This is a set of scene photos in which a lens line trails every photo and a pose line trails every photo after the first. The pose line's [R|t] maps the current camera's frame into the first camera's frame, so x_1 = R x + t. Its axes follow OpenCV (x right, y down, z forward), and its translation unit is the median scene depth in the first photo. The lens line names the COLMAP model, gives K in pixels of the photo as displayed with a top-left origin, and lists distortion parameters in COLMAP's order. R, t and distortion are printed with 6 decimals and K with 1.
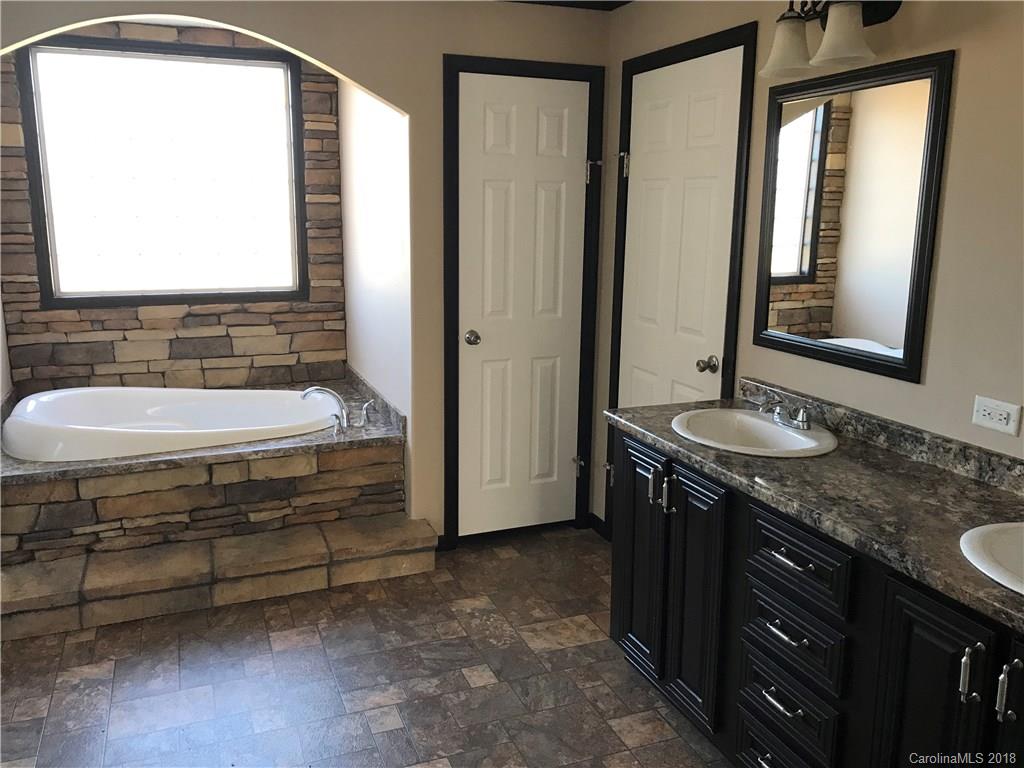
lens RADIAL K [[837.2, 0, 512.0], [0, 837.2, 384.0], [0, 0, 1]] dist [0.007640, -0.006588]
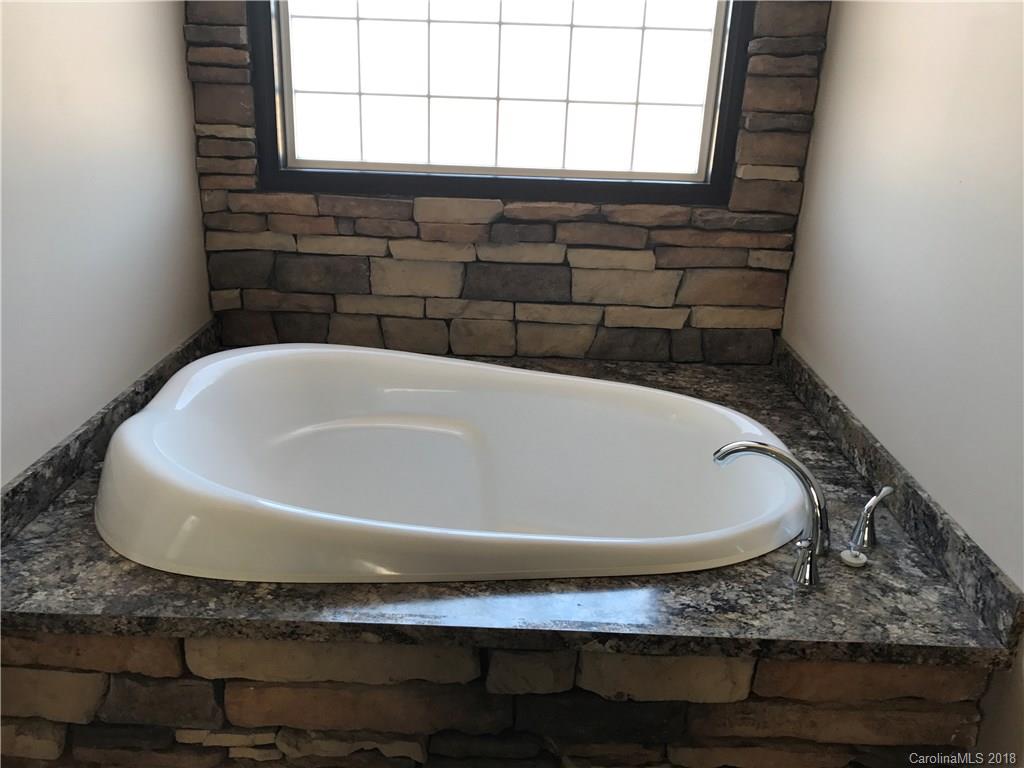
lens RADIAL K [[831.3, 0, 508.1], [0, 831.3, 384.6], [0, 0, 1]] dist [0.007885, -0.008595]
pose [[0.920082, 0.160171, -0.357484, -0.179654], [-0.106021, 0.980347, 0.166370, -0.068563], [0.377106, -0.115174, 0.918981, 0.514557]]
